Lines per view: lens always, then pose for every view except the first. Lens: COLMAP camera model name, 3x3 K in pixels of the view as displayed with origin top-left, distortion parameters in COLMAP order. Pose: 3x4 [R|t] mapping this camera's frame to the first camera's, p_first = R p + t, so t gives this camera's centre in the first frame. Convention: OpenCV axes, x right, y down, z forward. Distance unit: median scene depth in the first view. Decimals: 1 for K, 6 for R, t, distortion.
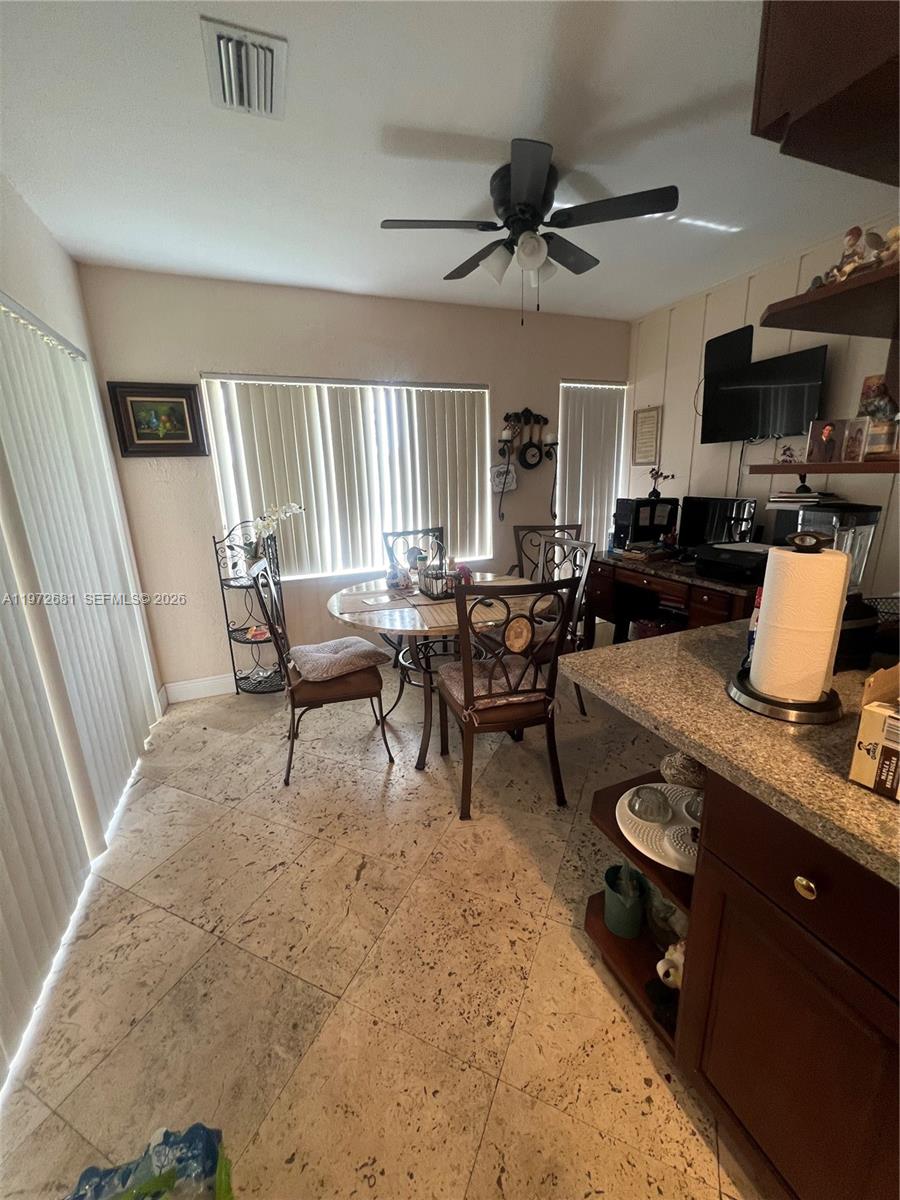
lens RADIAL K [[481.0, 0, 454.3], [0, 481.0, 600.4], [0, 0, 1]] dist [-0.000261, 0.000092]
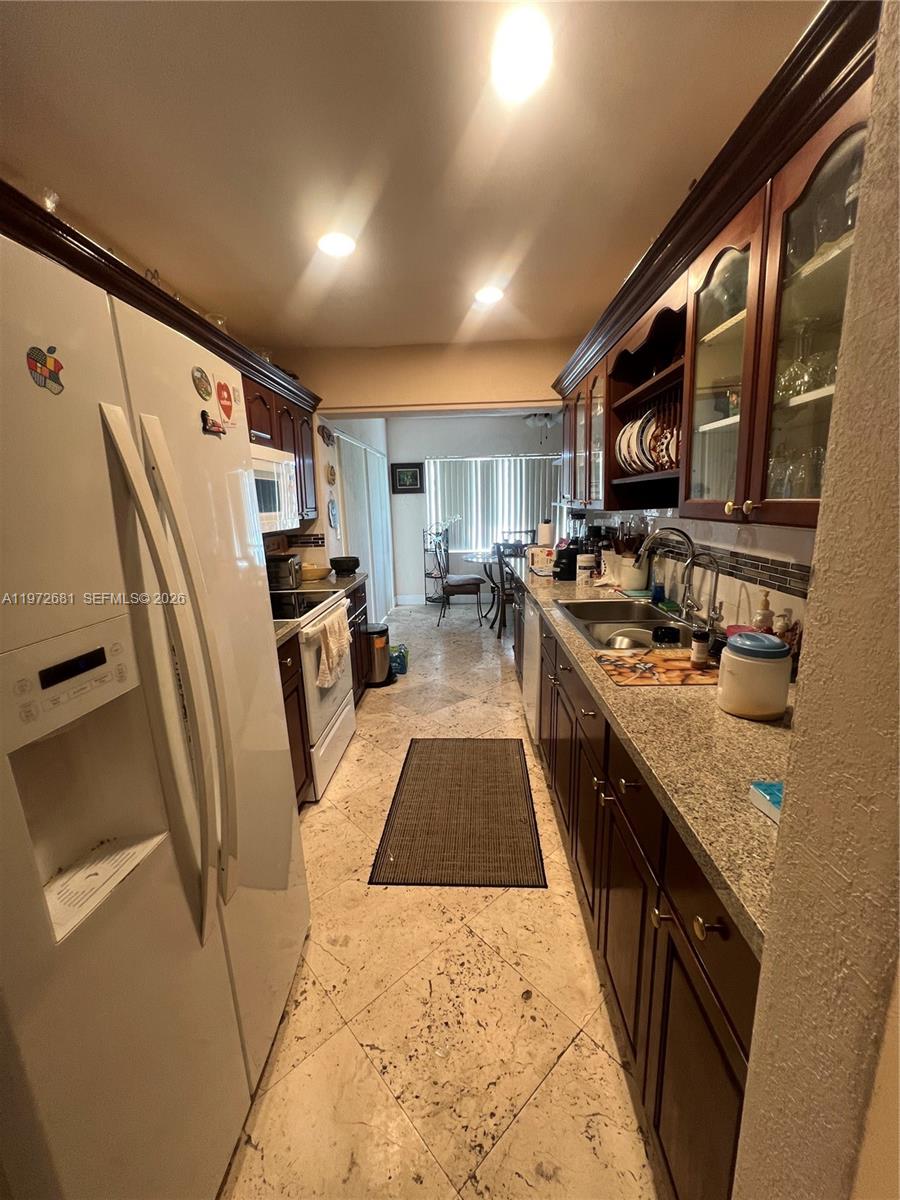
lens RADIAL K [[481.0, 0, 448.6], [0, 481.0, 601.0], [0, 0, 1]] dist [-0.000261, 0.000092]
pose [[0.910881, 0.088780, -0.403006, 0.612790], [-0.105651, 0.994207, -0.019776, 0.265987], [0.398915, 0.060592, 0.914984, -1.115393]]
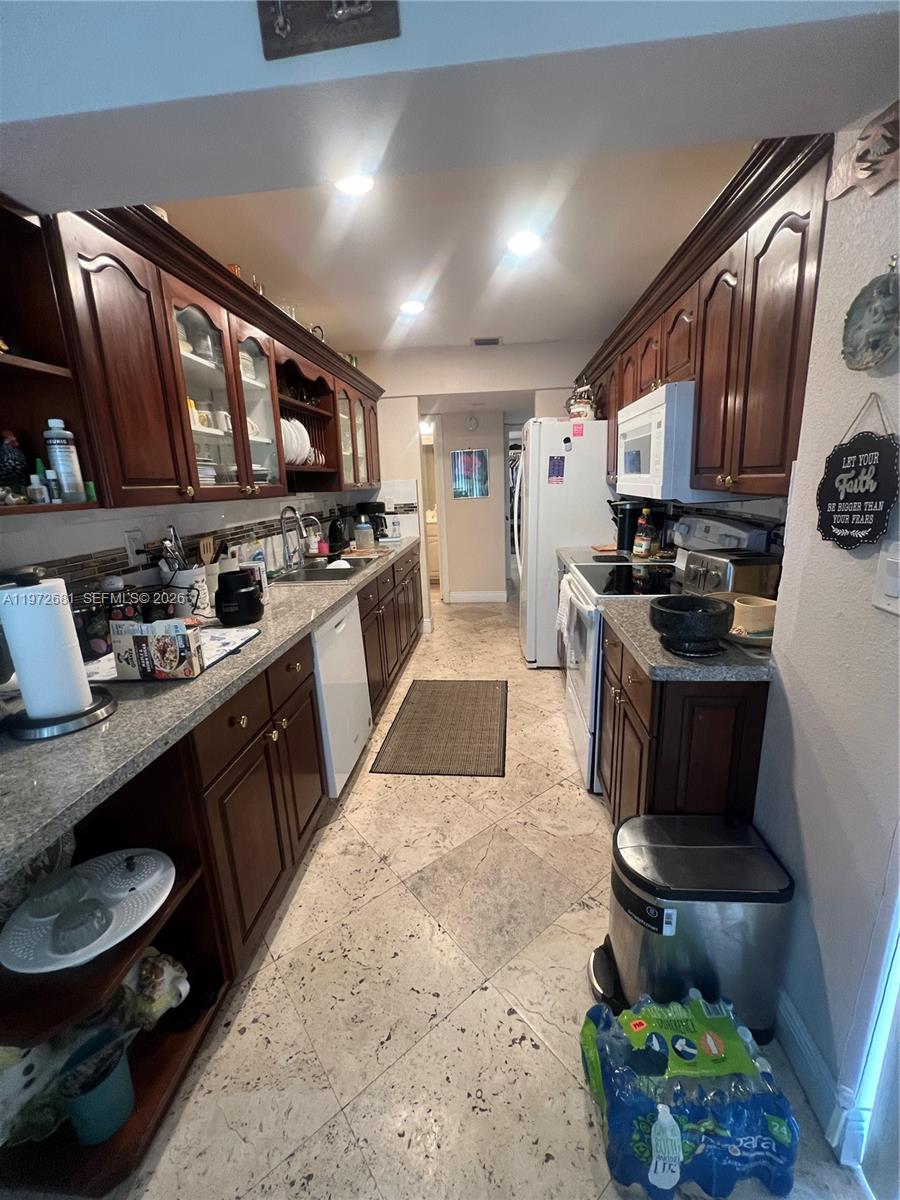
lens RADIAL K [[481.0, 0, 453.4], [0, 481.0, 596.2], [0, 0, 1]] dist [-0.000261, 0.000092]
pose [[-0.886827, -0.043329, 0.460066, -0.231014], [0.184109, 0.880034, 0.437772, -0.138243], [-0.423841, 0.472930, -0.772461, 0.524859]]
